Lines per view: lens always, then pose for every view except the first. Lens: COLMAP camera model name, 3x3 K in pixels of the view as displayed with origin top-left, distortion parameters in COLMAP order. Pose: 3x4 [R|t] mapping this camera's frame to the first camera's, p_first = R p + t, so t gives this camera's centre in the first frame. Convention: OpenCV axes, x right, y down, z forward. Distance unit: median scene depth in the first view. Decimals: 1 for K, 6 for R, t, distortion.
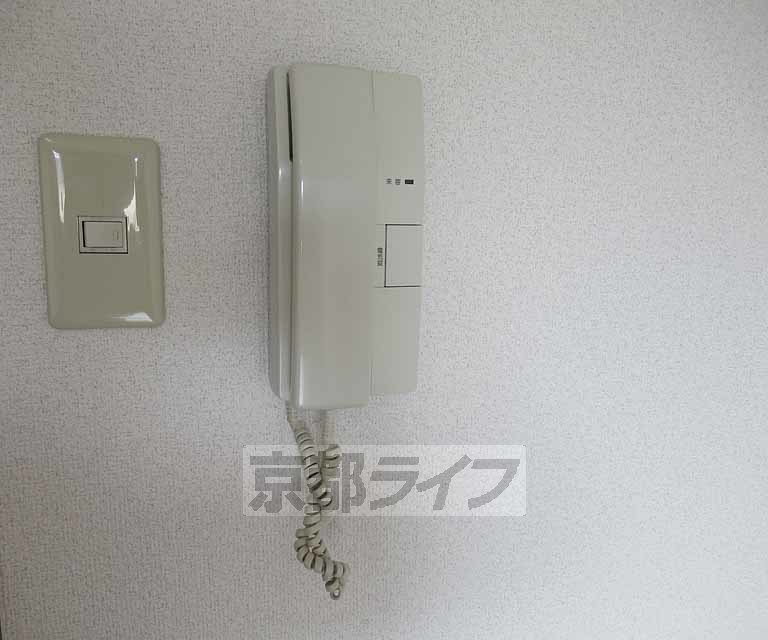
lens RADIAL K [[633.4, 0, 384.0], [0, 633.4, 320.0], [0, 0, 1]] dist [0.006019, 0.006956]
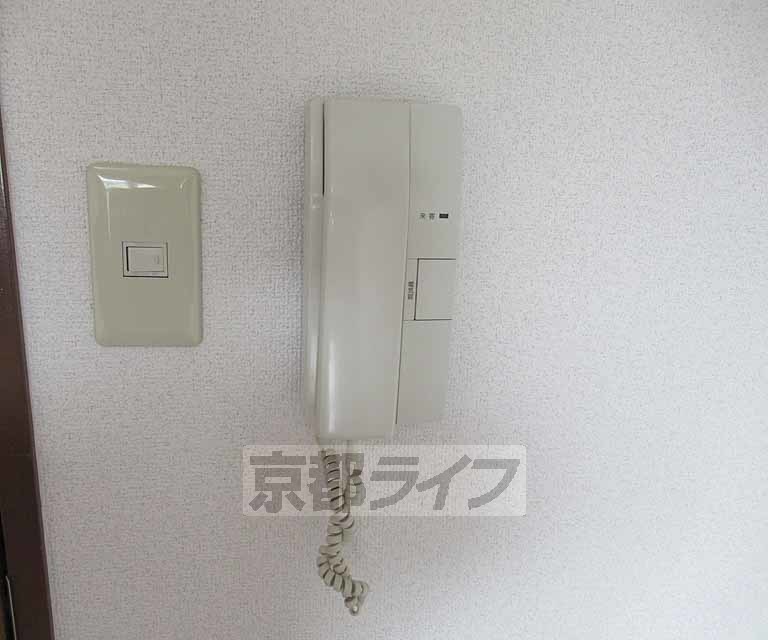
lens RADIAL K [[633.4, 0, 384.0], [0, 633.4, 320.0], [0, 0, 1]] dist [0.006019, 0.006956]
pose [[0.992441, 0.053210, -0.110591, 0.063603], [-0.046046, 0.996733, 0.066356, -0.115451], [0.113760, -0.060762, 0.991648, 0.004727]]
